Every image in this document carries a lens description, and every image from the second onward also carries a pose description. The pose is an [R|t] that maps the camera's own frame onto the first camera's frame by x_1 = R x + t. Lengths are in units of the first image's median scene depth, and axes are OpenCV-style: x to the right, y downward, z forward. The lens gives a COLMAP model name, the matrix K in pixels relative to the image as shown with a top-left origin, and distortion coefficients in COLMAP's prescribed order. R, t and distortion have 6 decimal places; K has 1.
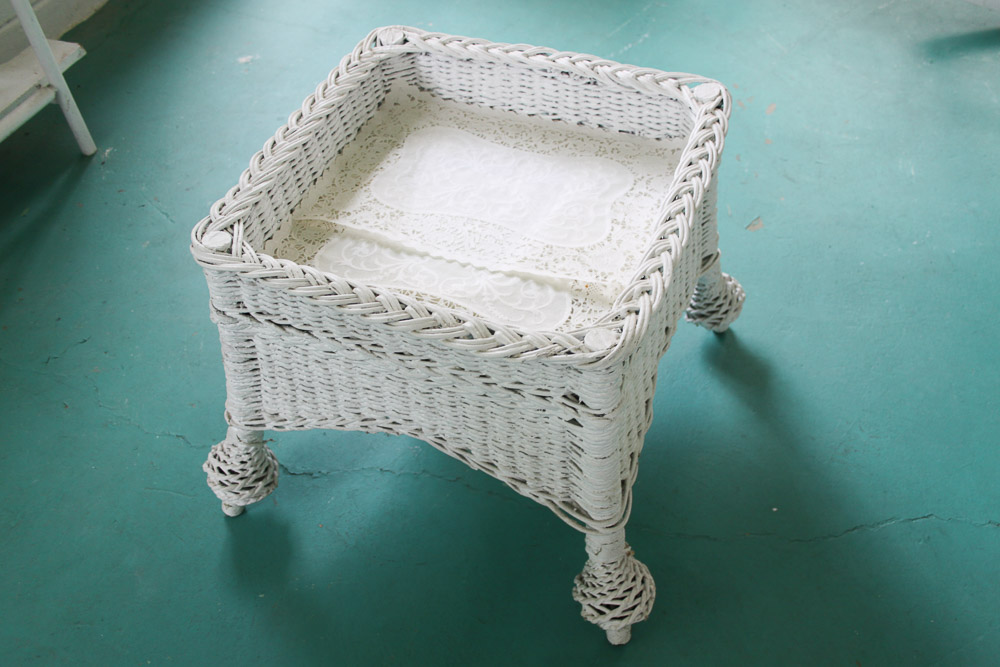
lens RADIAL K [[996.9, 0, 495.7], [0, 996.9, 339.7], [0, 0, 1]] dist [-0.067548, 0.000000]
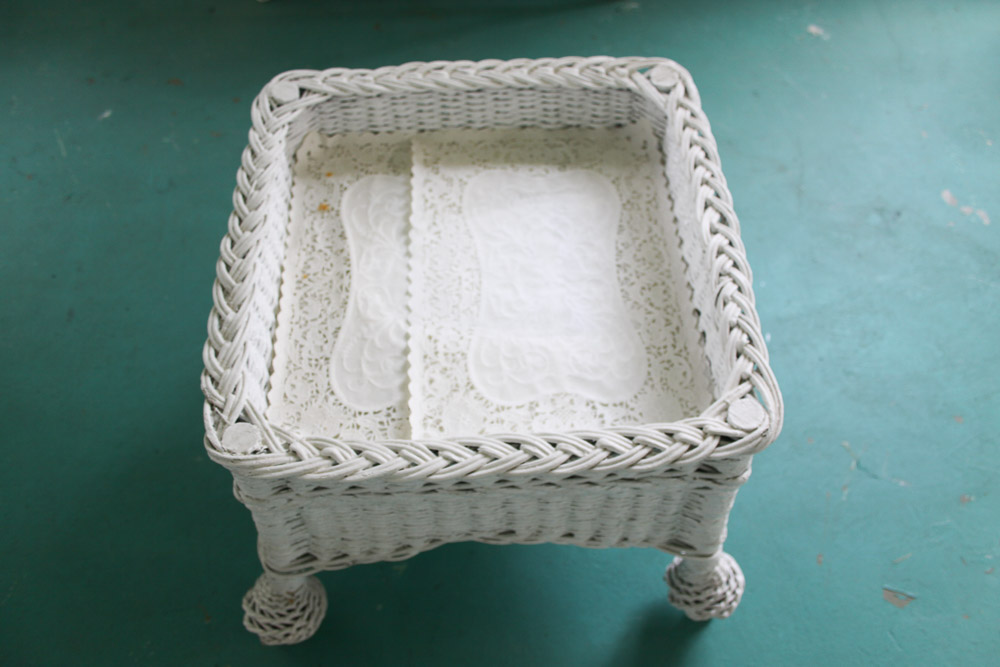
lens RADIAL K [[824.4, 0, 500.4], [0, 824.4, 329.2], [0, 0, 1]] dist [-0.120179, 0.059260]
pose [[0.408067, 0.790555, -0.456621, 0.489813], [-0.679171, 0.597110, 0.426833, -0.567089], [0.610088, 0.135948, 0.780584, 0.595187]]
